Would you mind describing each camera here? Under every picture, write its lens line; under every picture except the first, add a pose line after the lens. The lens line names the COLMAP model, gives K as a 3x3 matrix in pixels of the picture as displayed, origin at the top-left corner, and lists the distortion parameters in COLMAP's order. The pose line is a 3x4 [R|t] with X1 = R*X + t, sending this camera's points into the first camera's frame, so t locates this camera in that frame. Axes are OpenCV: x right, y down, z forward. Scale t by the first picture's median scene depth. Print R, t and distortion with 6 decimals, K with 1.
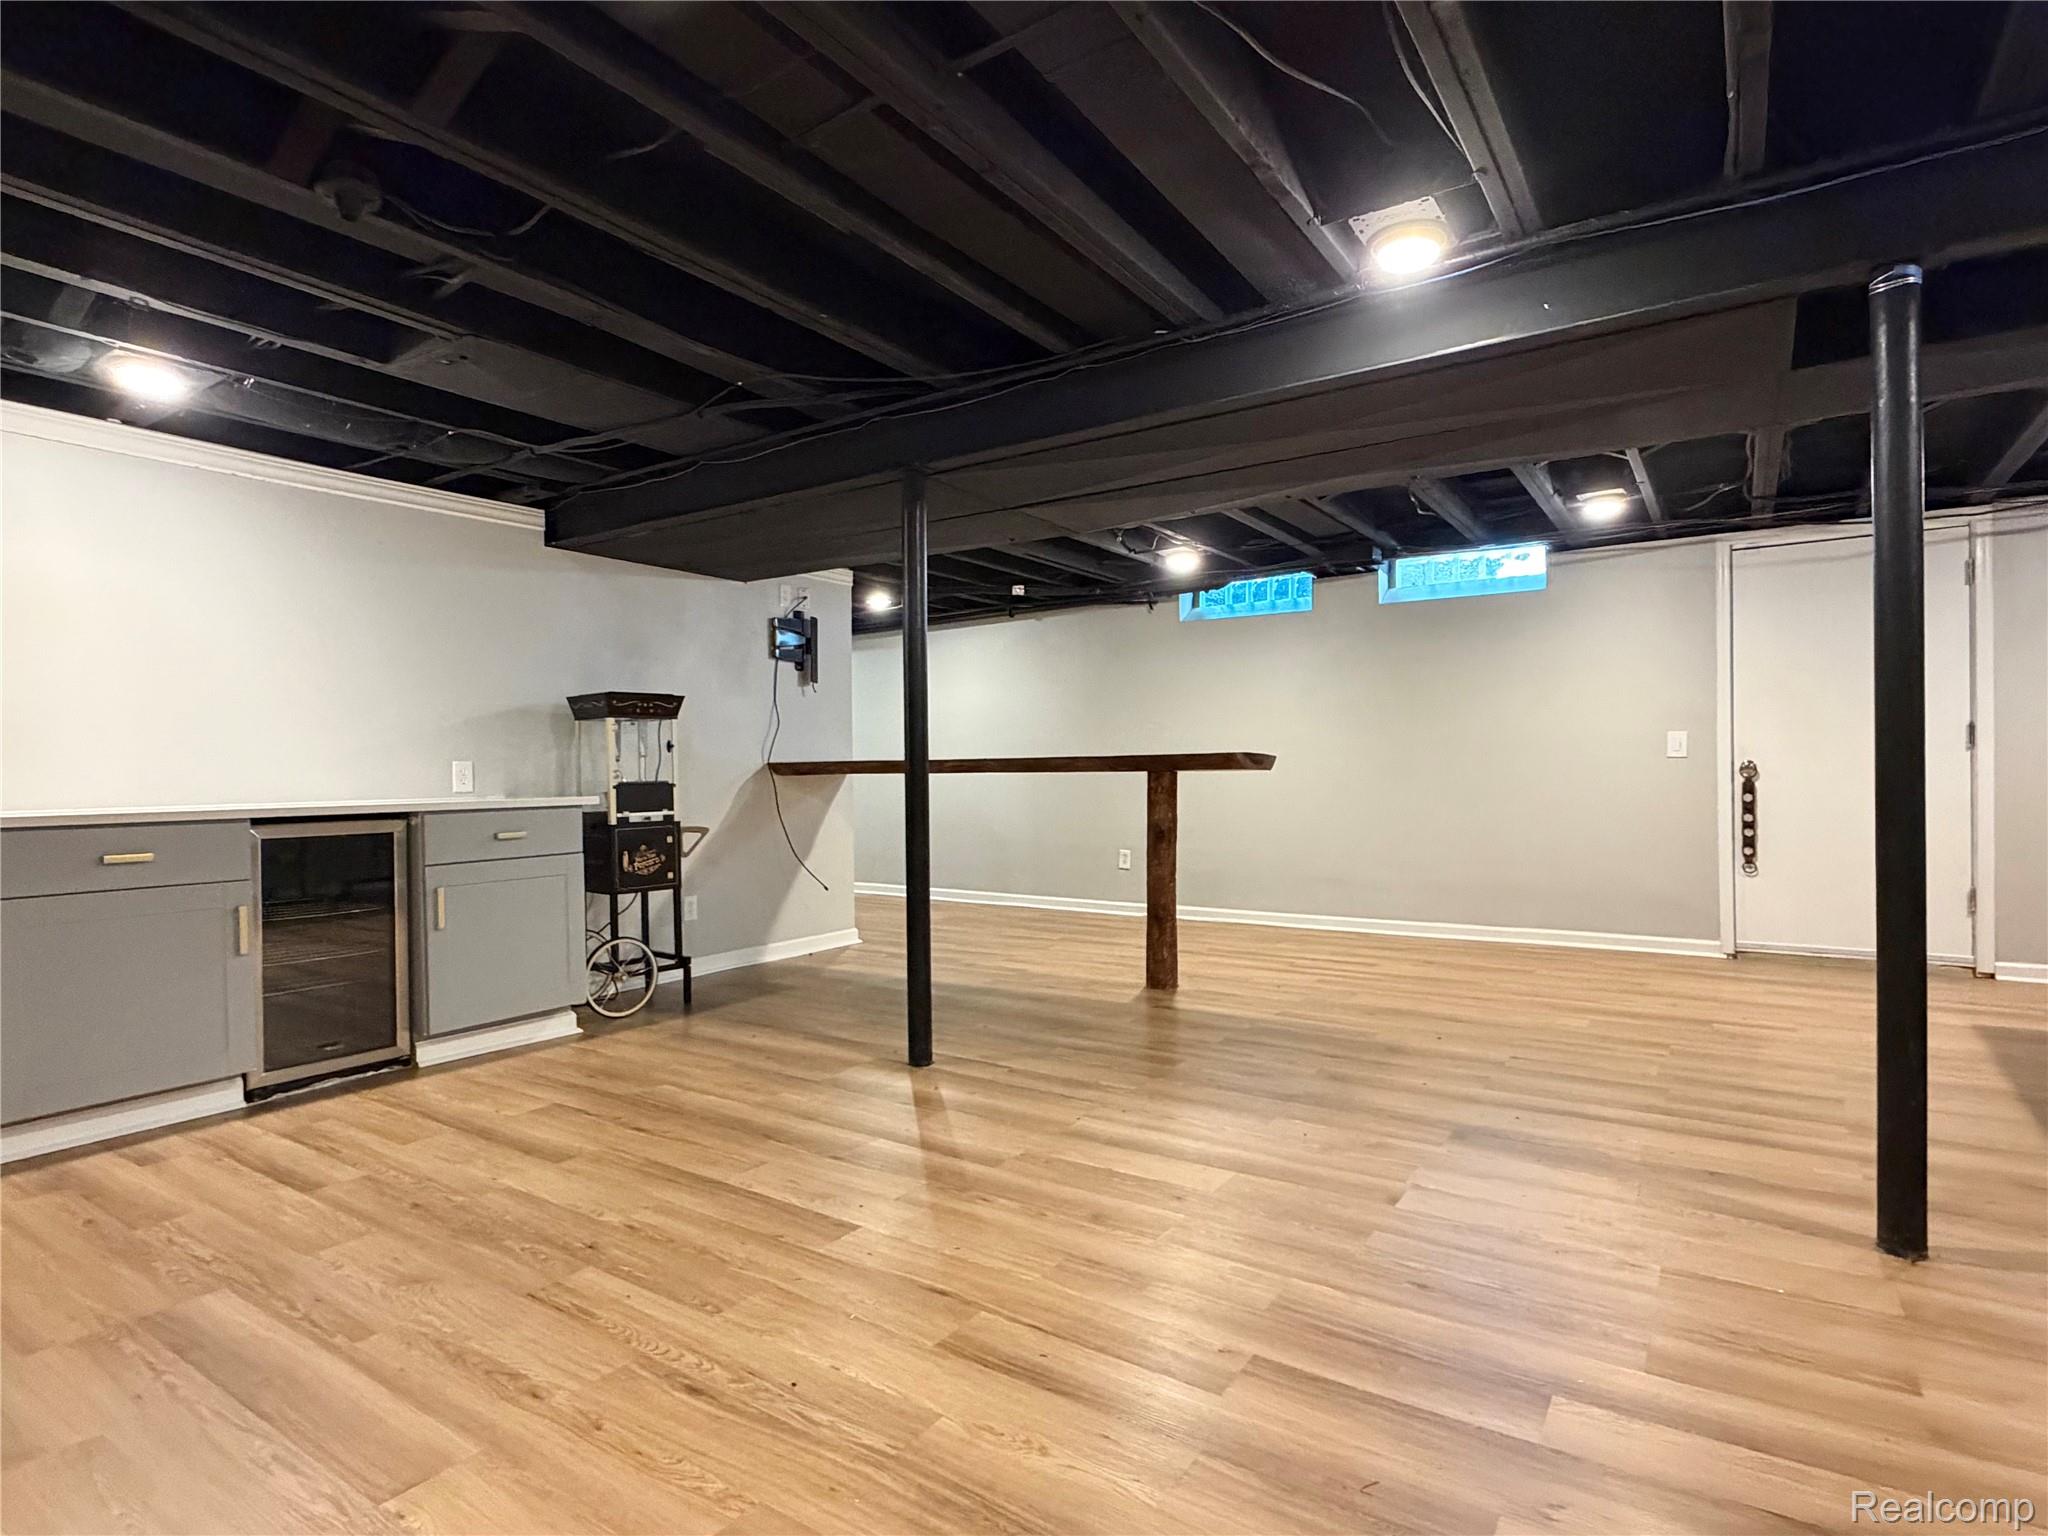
lens RADIAL K [[1090.3, 0, 1024.0], [0, 1090.3, 768.0], [0, 0, 1]] dist [-0.000127, -0.000155]
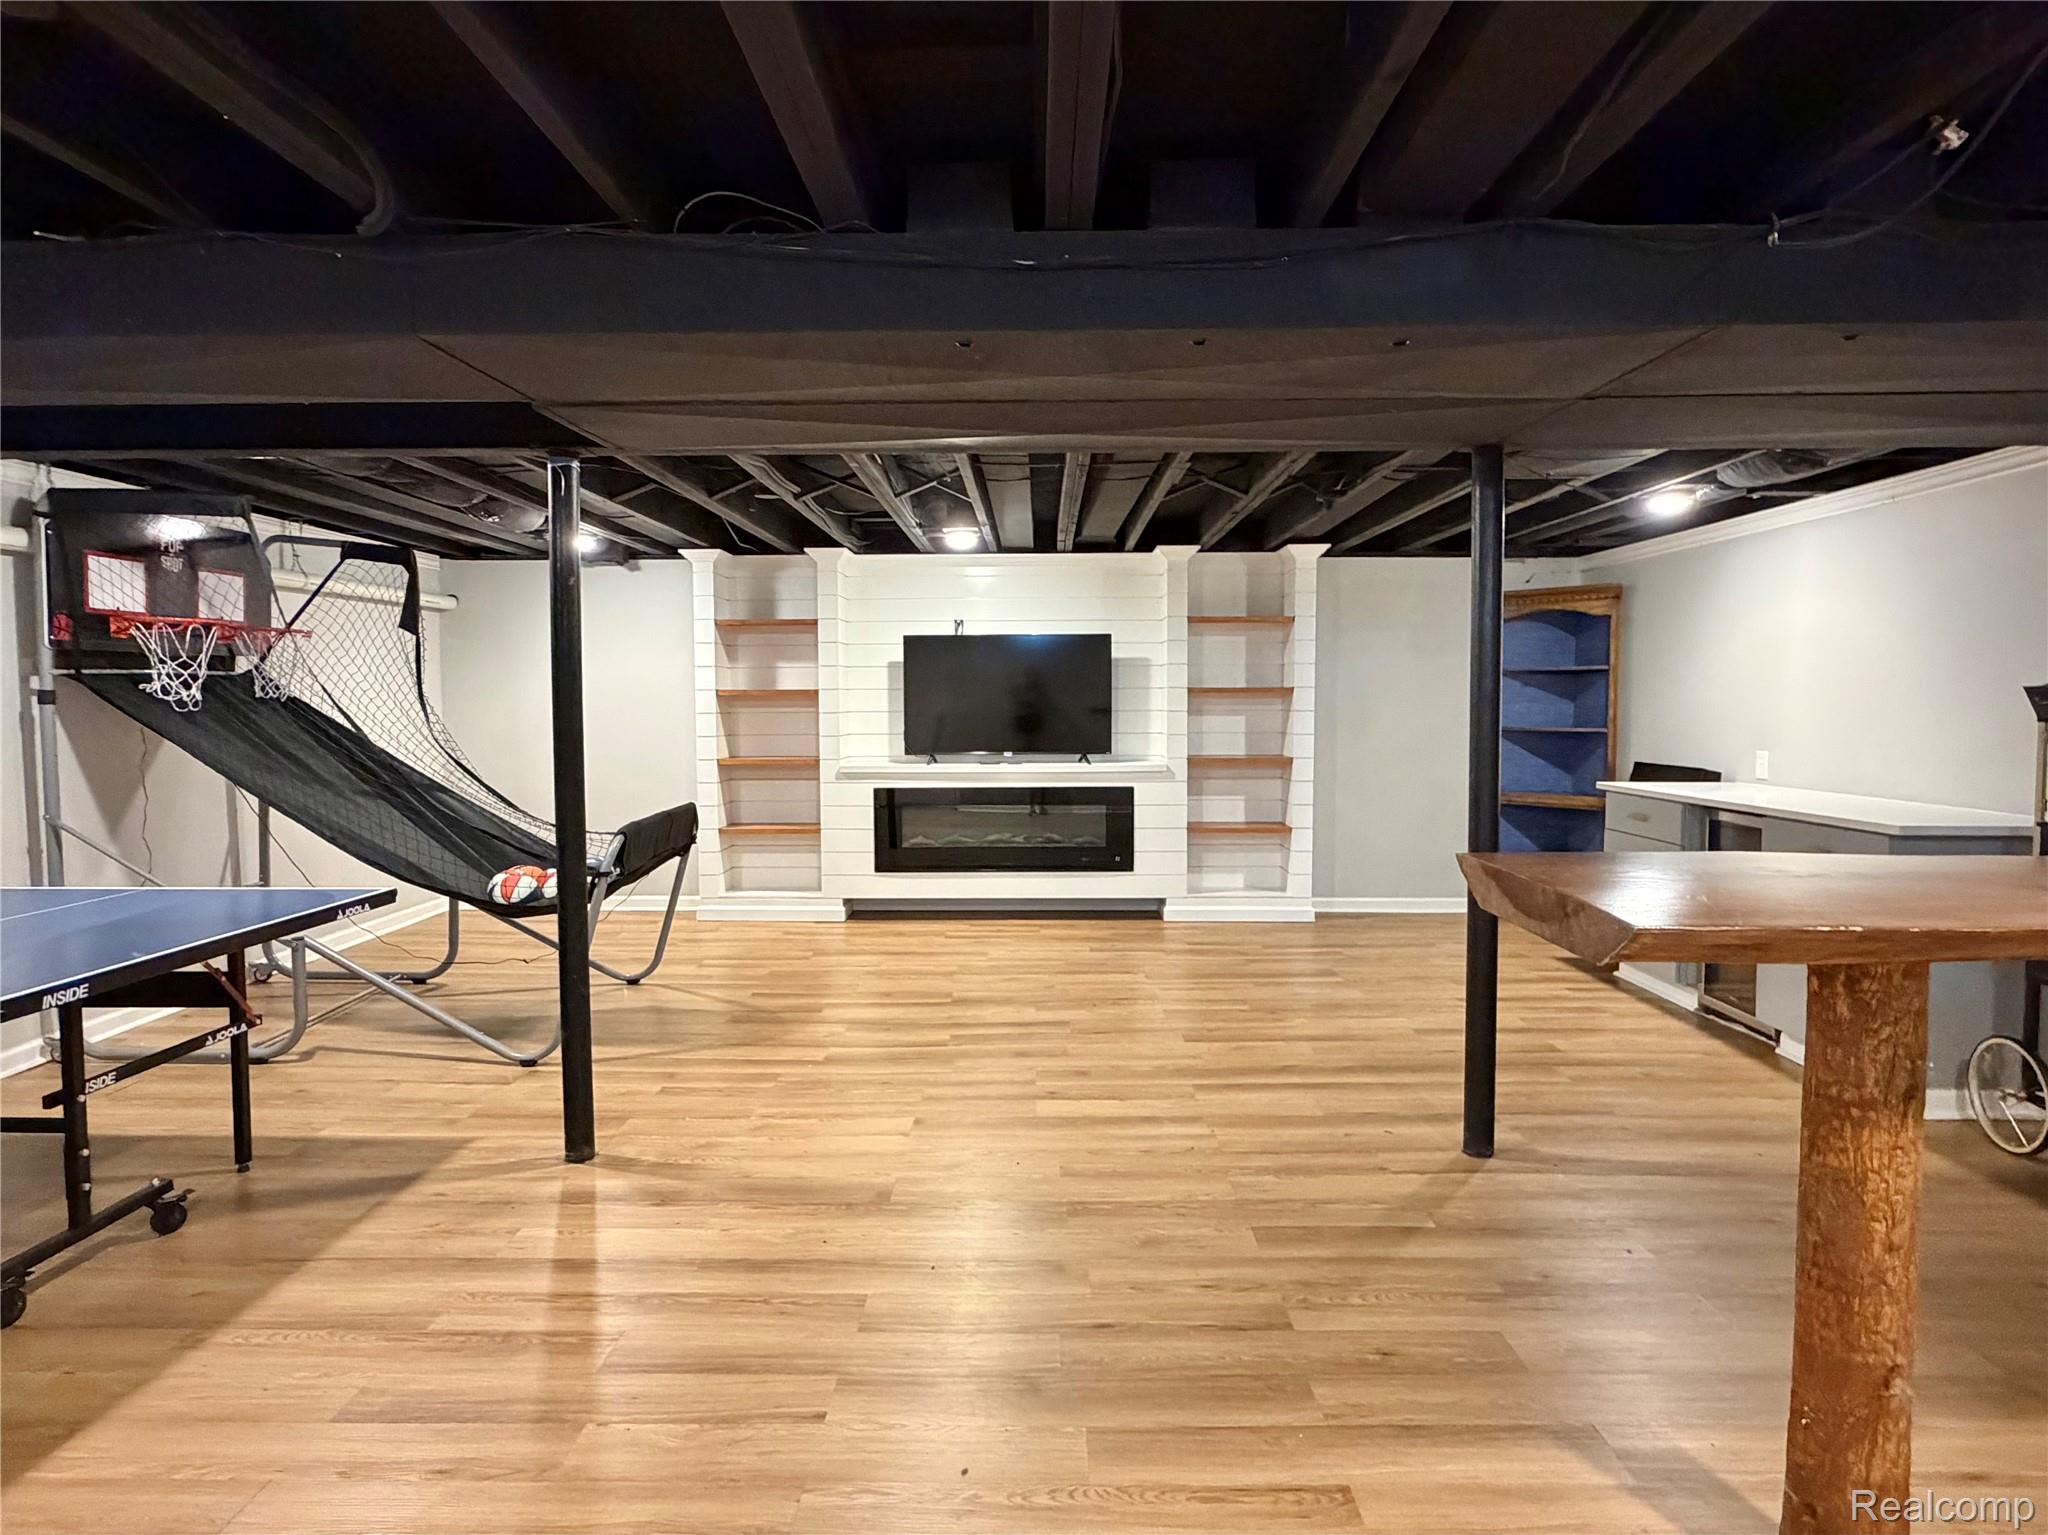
lens RADIAL K [[1090.3, 0, 1024.0], [0, 1090.3, 767.5], [0, 0, 1]] dist [-0.000127, -0.000155]
pose [[-0.833260, 0.046694, -0.550906, 0.891154], [0.011389, 0.997665, 0.067335, -0.122735], [0.552764, 0.049834, -0.831846, 2.034114]]
